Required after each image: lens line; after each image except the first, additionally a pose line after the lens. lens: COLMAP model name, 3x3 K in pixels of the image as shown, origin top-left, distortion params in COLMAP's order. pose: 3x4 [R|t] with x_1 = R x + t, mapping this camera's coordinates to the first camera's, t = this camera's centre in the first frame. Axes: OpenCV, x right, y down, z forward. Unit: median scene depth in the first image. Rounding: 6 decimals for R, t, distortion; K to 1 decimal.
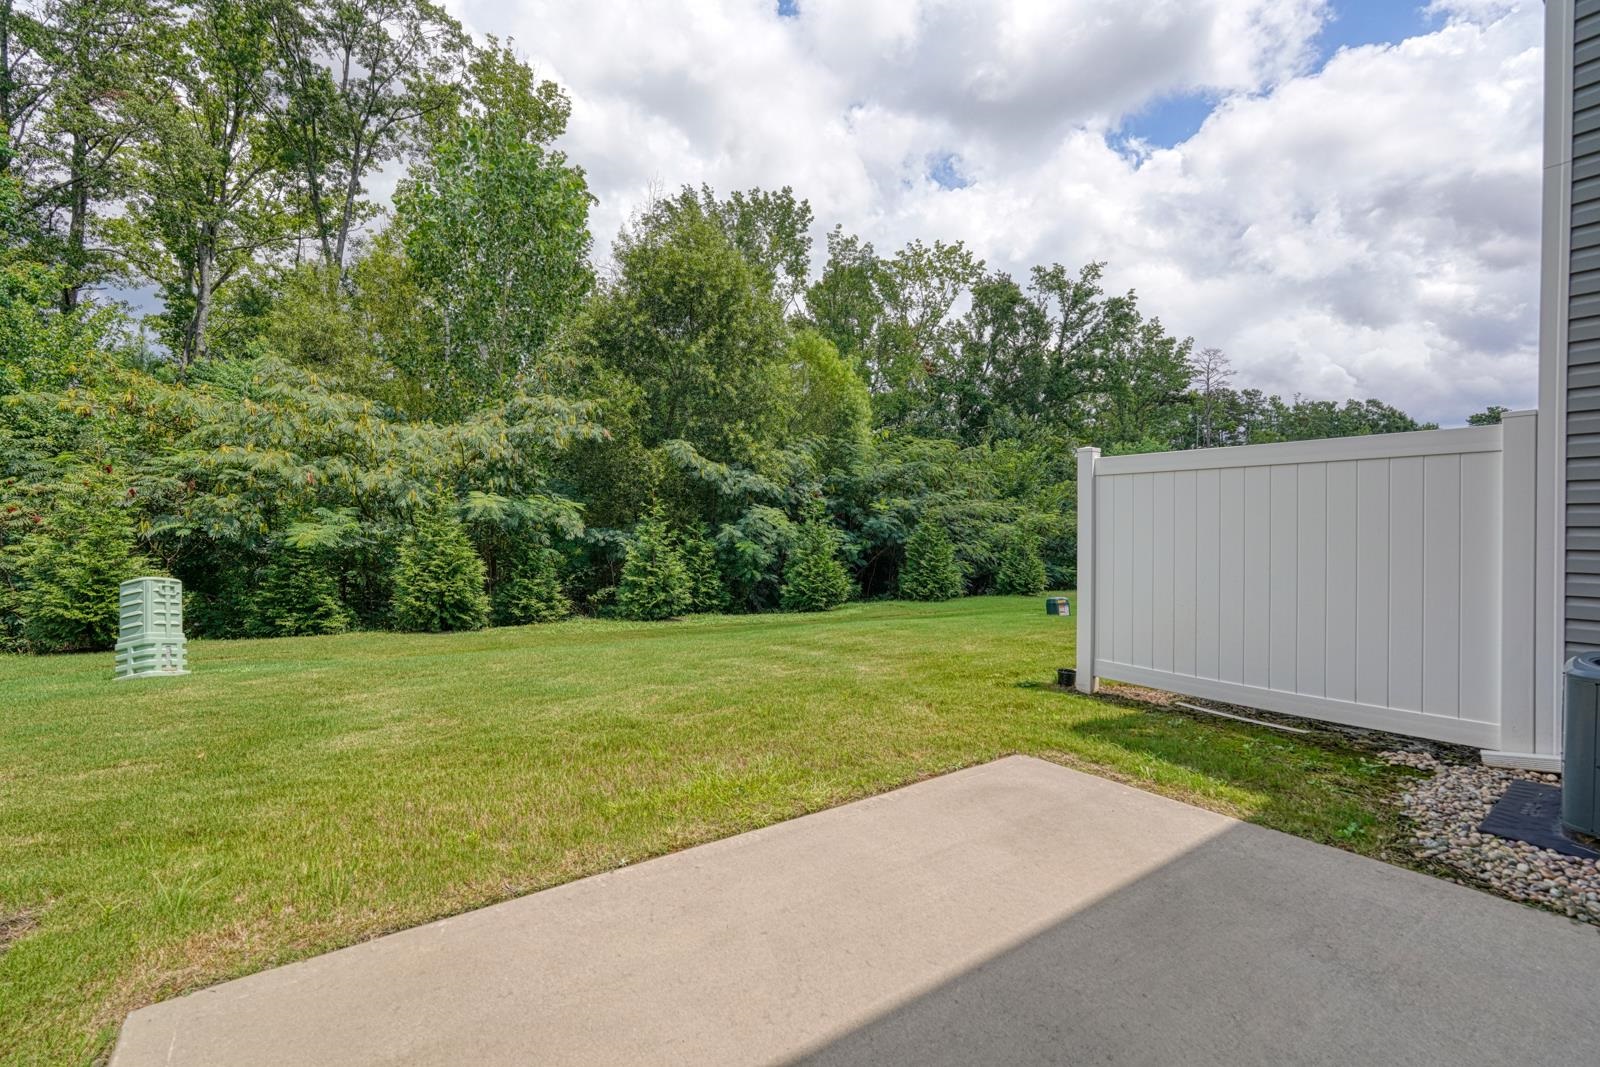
lens RADIAL K [[705.1, 0, 795.4], [0, 705.1, 534.8], [0, 0, 1]] dist [-0.002905, 0.000052]
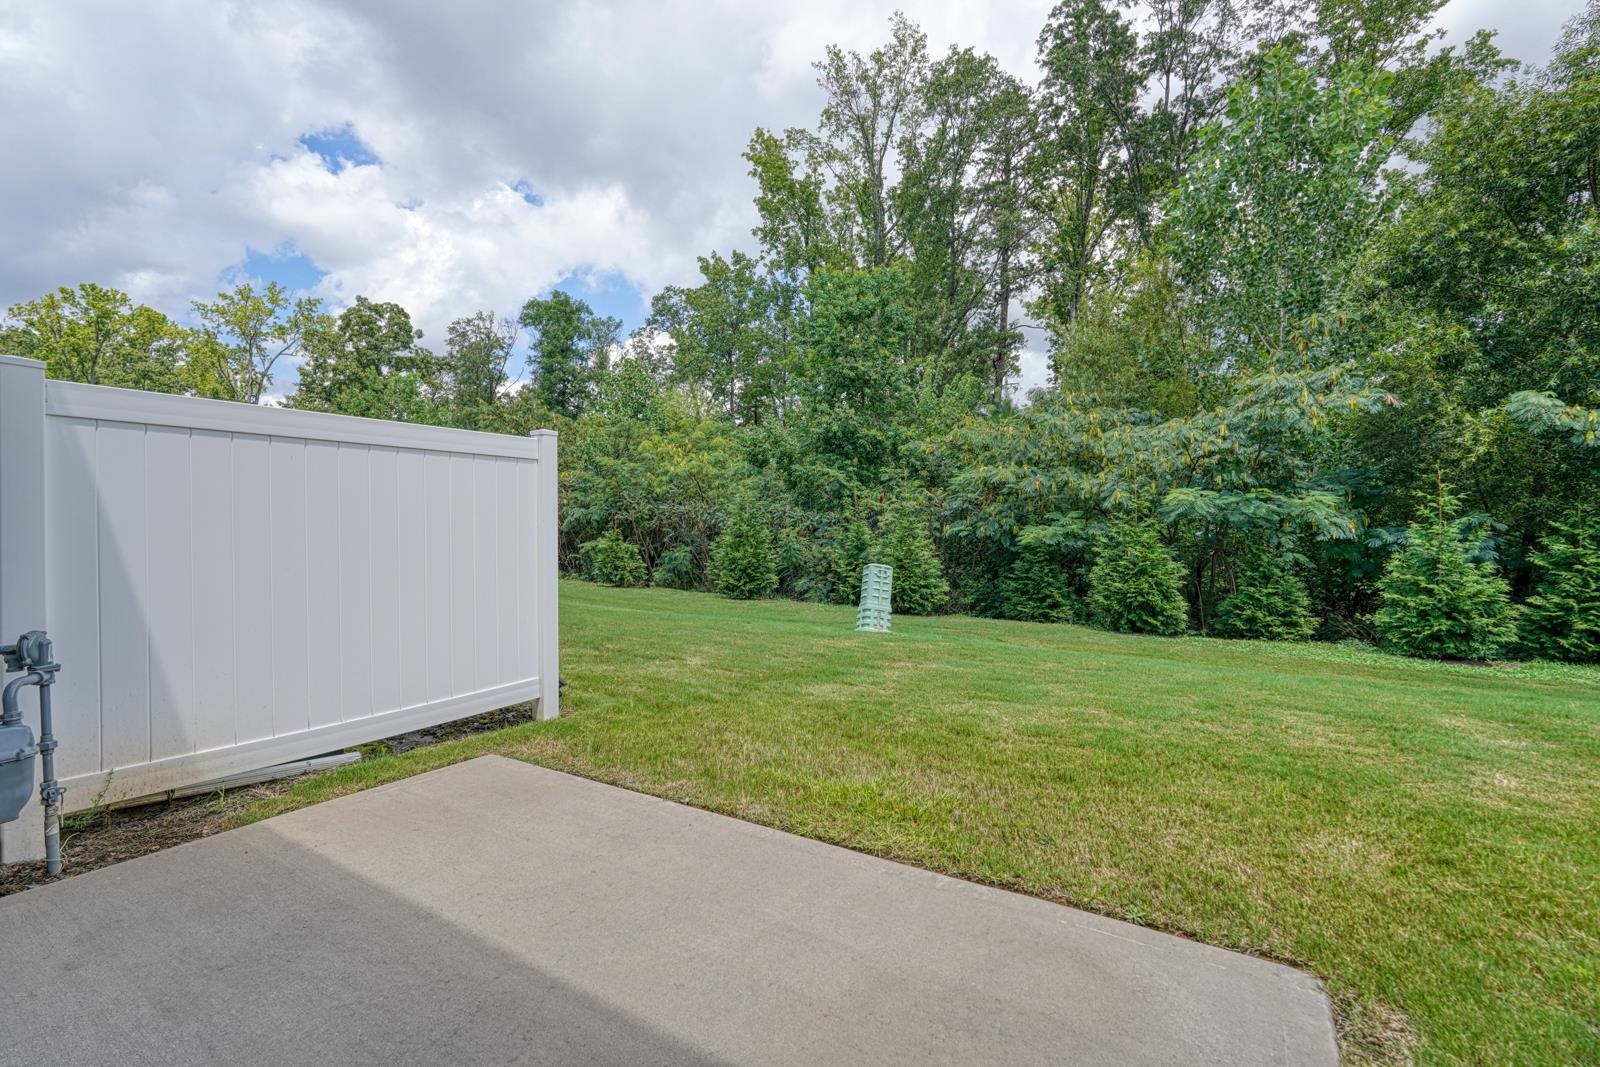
lens RADIAL K [[705.1, 0, 795.4], [0, 705.1, 534.8], [0, 0, 1]] dist [-0.002905, 0.000052]
pose [[0.377700, -0.001235, -0.925927, 0.237284], [-0.001455, 0.999997, -0.001927, 0.000934], [0.925927, 0.002075, 0.377697, 0.175155]]
